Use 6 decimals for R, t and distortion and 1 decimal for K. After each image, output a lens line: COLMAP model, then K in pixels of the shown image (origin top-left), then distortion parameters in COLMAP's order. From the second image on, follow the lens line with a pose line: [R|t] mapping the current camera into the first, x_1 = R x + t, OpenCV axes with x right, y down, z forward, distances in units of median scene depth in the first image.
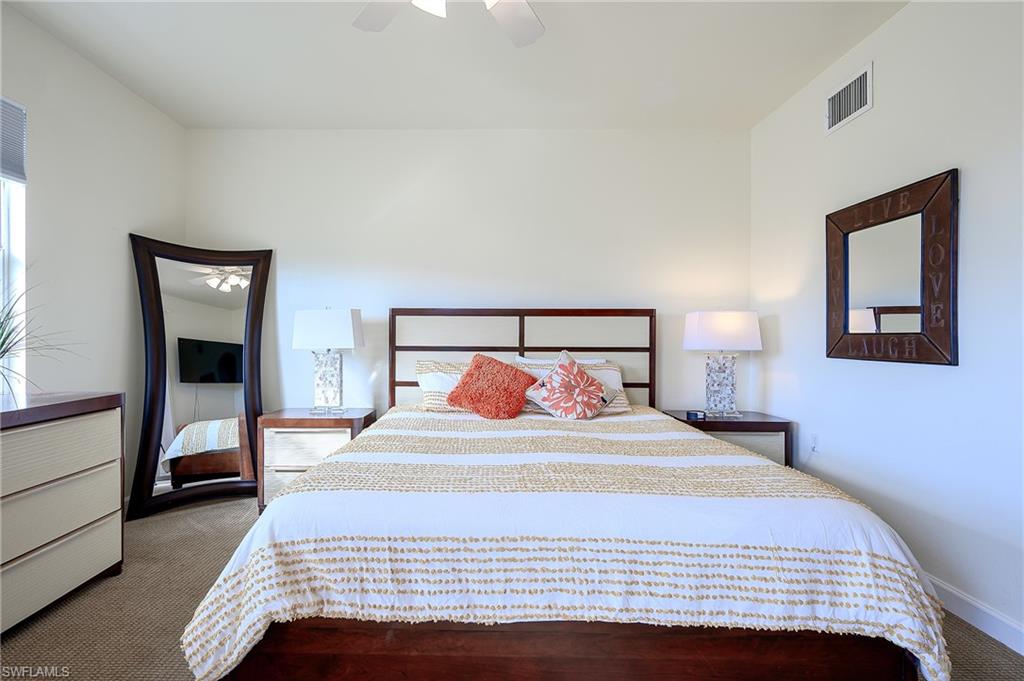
lens RADIAL K [[469.7, 0, 510.6], [0, 469.7, 345.4], [0, 0, 1]] dist [0.001832, 0.000242]
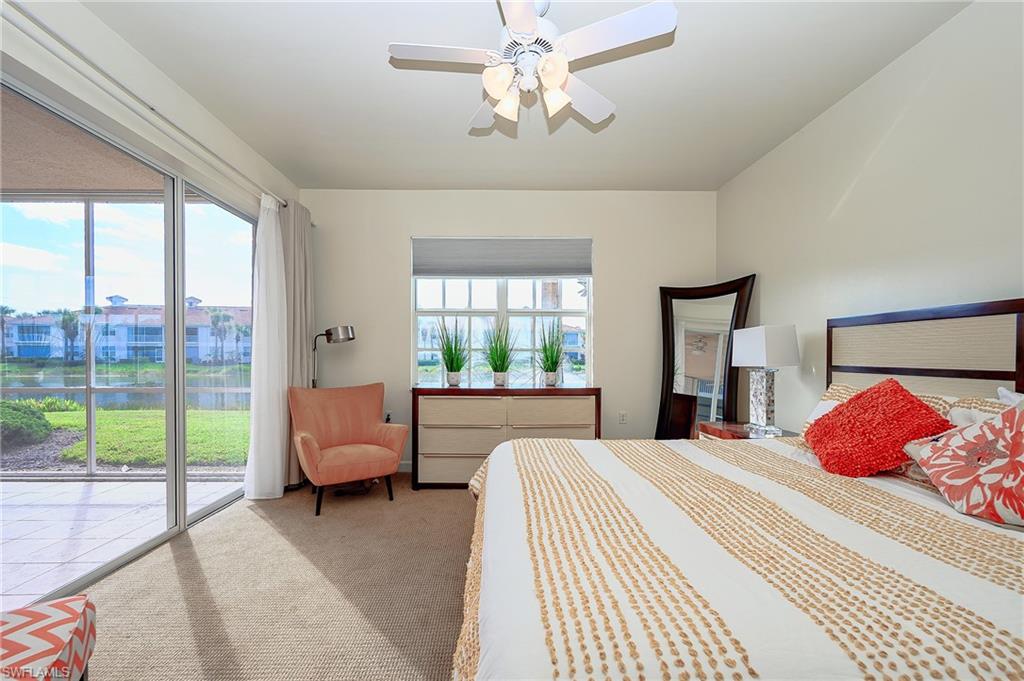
lens RADIAL K [[469.7, 0, 510.6], [0, 469.7, 345.4], [0, 0, 1]] dist [0.001832, 0.000242]
pose [[0.000103, -0.024558, -0.999698, 0.633930], [-0.008811, 0.999660, -0.024557, -0.008820], [0.999961, 0.008811, -0.000114, 0.489006]]
